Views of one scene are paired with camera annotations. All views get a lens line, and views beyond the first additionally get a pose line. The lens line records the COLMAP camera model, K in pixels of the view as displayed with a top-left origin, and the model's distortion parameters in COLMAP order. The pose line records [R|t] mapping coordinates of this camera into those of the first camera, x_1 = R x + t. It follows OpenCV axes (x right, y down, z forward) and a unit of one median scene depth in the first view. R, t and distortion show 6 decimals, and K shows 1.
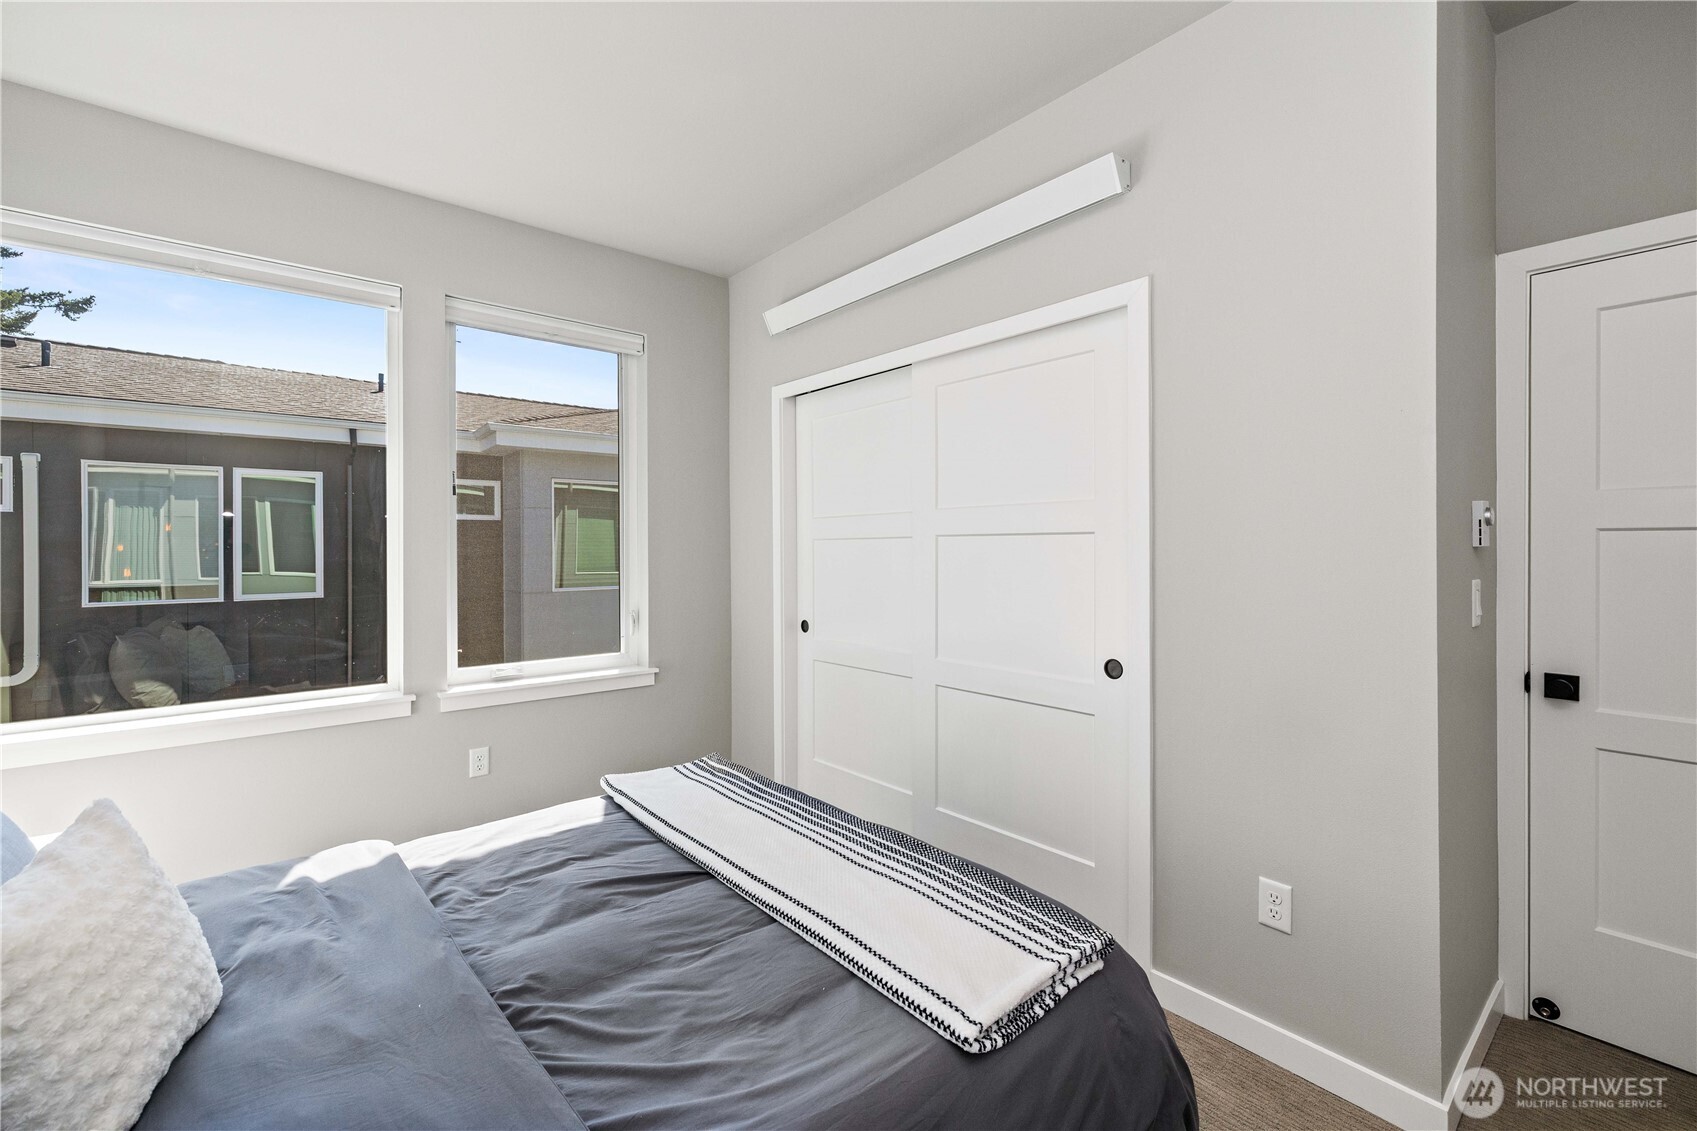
lens RADIAL K [[714.5, 0, 801.1], [0, 714.5, 546.4], [0, 0, 1]] dist [-0.002879, 0.000674]
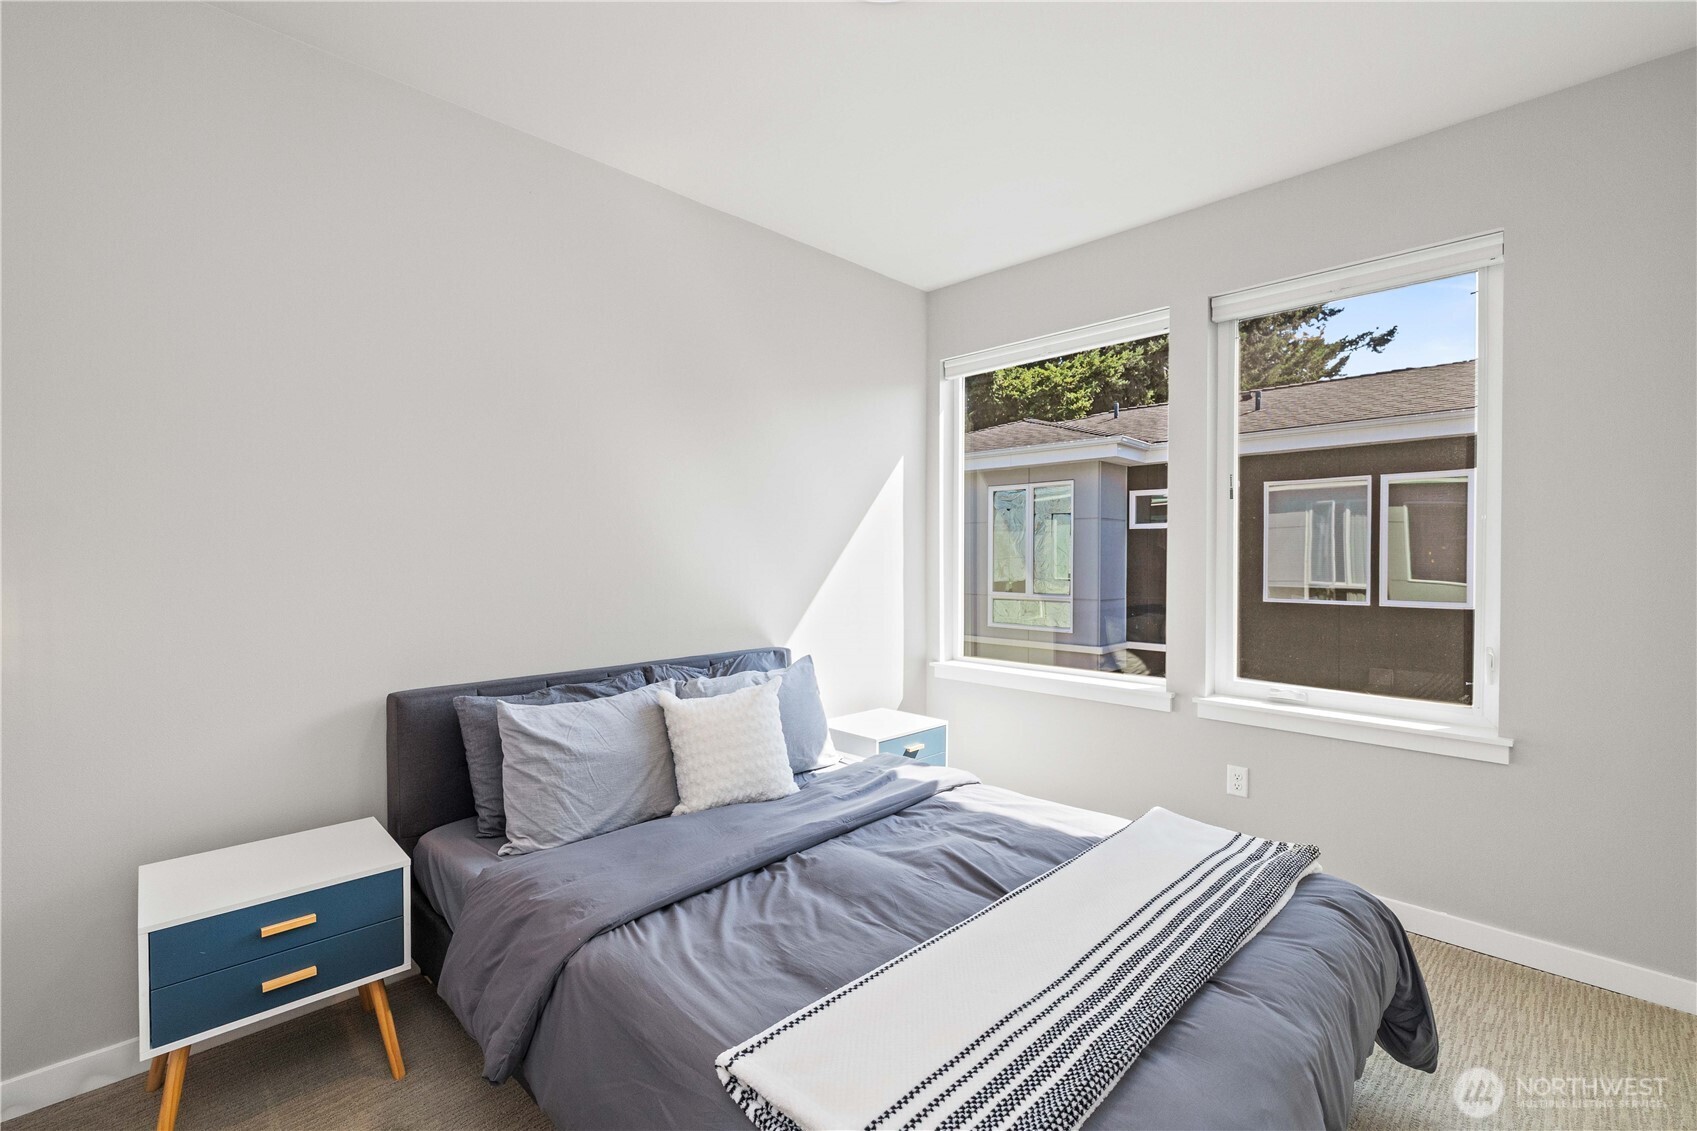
lens RADIAL K [[714.5, 0, 837.1], [0, 714.5, 563.2], [0, 0, 1]] dist [-0.002879, 0.000674]
pose [[0.117997, 0.013656, -0.992920, 0.409261], [0.002486, 0.999898, 0.014048, -0.000743], [0.993011, -0.004126, 0.117952, 0.353553]]
